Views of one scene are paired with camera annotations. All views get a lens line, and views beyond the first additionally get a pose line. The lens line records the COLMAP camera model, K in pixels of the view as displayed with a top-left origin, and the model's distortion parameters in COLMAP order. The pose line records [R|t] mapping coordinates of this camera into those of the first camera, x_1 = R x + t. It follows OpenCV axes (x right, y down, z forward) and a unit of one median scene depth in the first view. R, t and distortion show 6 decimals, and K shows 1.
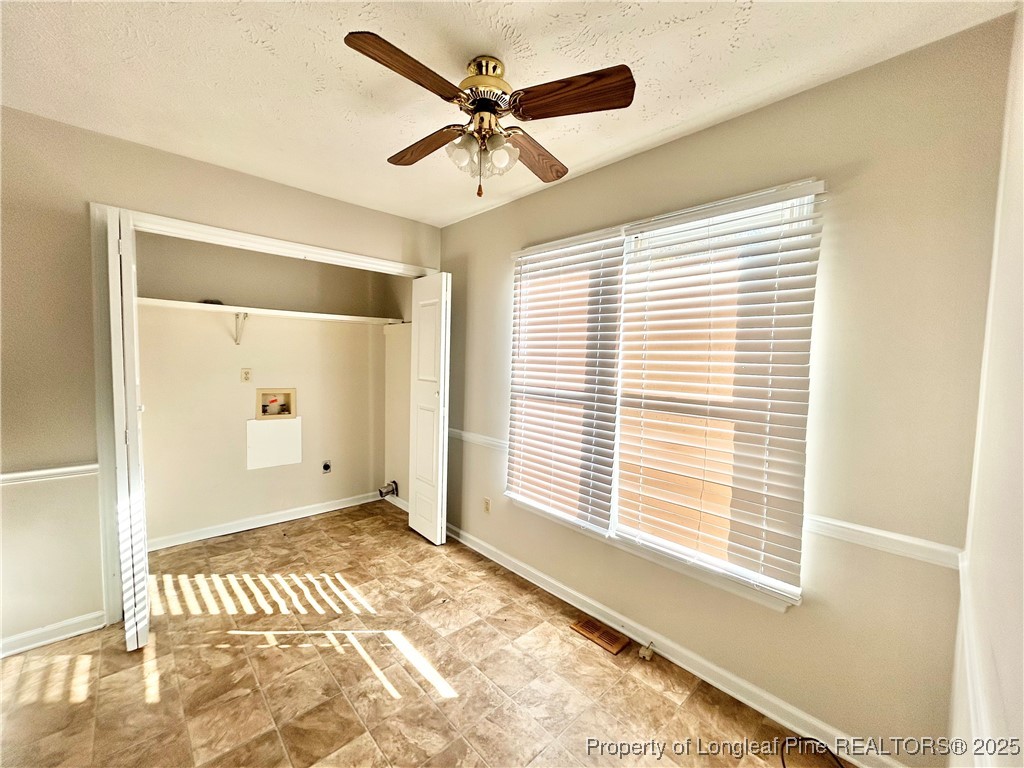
lens RADIAL K [[411.6, 0, 511.7], [0, 411.6, 385.4], [0, 0, 1]] dist [-0.002849, 0.000429]
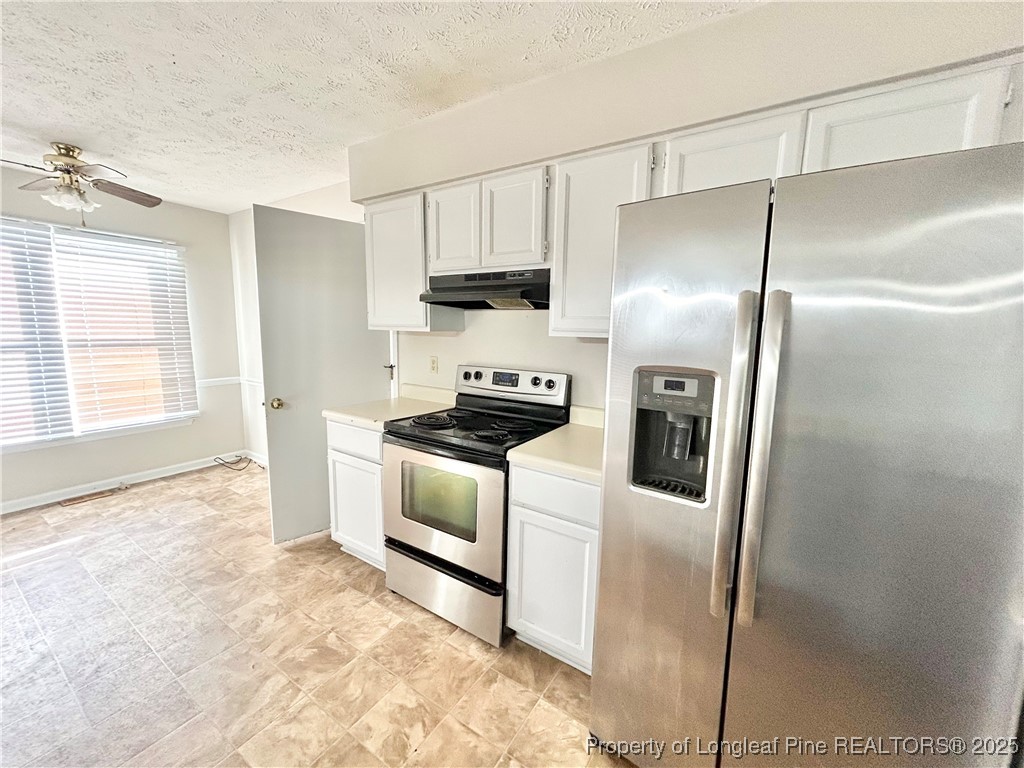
lens RADIAL K [[411.6, 0, 511.1], [0, 411.6, 384.9], [0, 0, 1]] dist [-0.002849, 0.000429]
pose [[-0.224731, -0.166903, 0.960020, -1.635757], [0.031365, 0.983472, 0.178323, -0.035473], [-0.973916, 0.070185, -0.215782, -0.256327]]
